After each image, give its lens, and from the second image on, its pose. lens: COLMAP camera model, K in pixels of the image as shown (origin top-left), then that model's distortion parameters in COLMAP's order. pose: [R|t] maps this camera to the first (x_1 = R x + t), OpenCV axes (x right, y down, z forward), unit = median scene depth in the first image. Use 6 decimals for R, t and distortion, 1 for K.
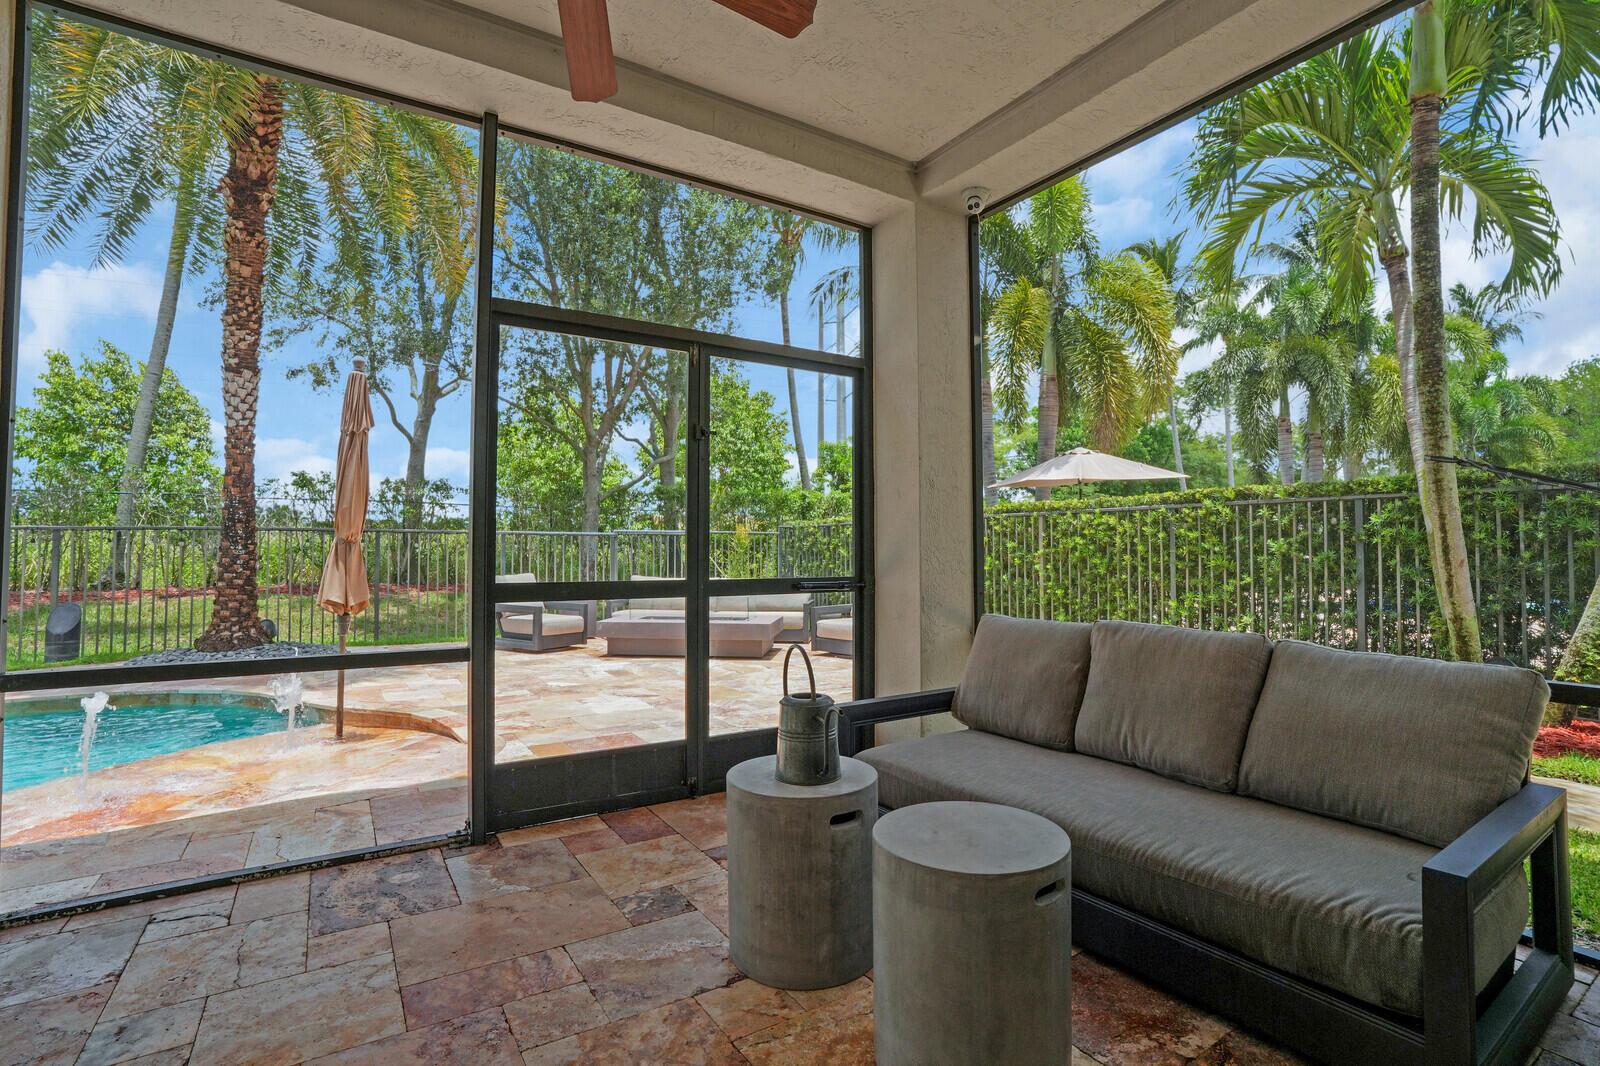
lens RADIAL K [[753.3, 0, 797.9], [0, 753.3, 530.4], [0, 0, 1]] dist [-0.061610, 0.022658]
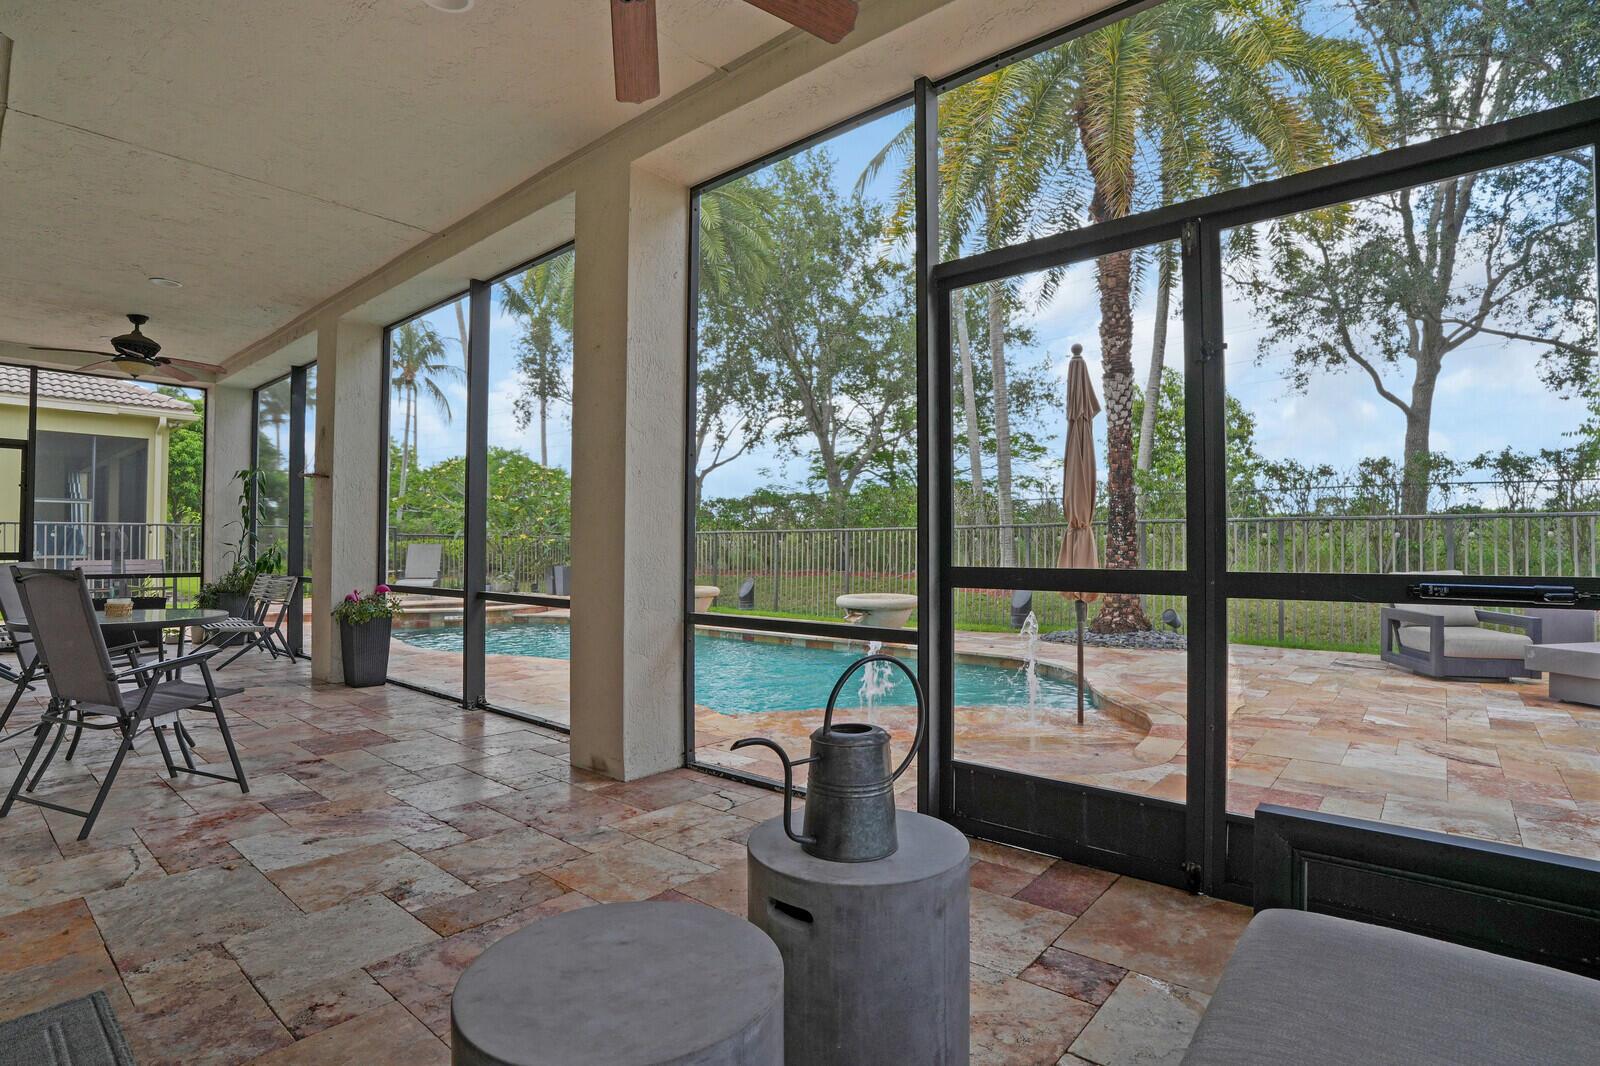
lens RADIAL K [[790.0, 0, 800.0], [0, 790.0, 533.0], [0, 0, 1]] dist [-0.073541, 0.027546]
pose [[0.298106, -0.016816, -0.954384, 0.192494], [0.026028, 0.999616, -0.009484, 0.013443], [0.954178, -0.022013, 0.298430, 0.210117]]
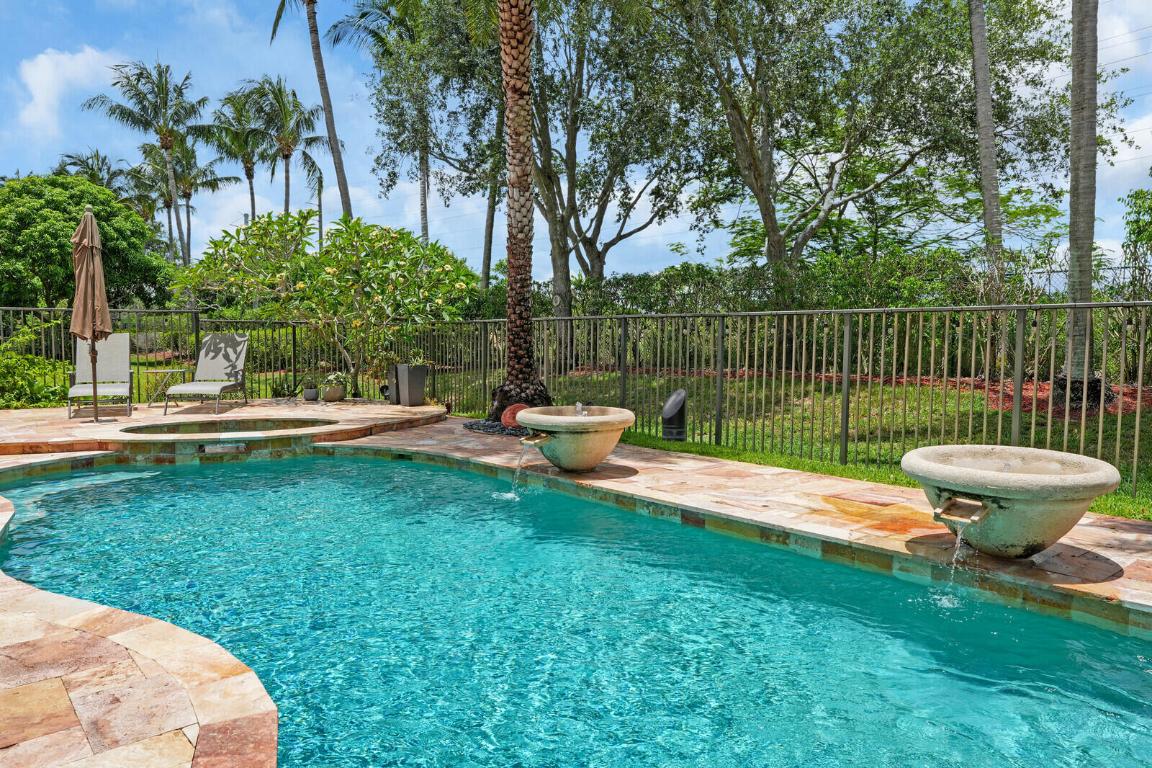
lens RADIAL K [[783.3, 0, 574.4], [0, 783.3, 379.7], [0, 0, 1]] dist [-0.027404, 0.021131]
pose [[0.141772, 0.056507, -0.988285, -0.472767], [0.022741, 0.997920, 0.060321, 0.011204], [0.989638, -0.031027, 0.140192, 0.330082]]
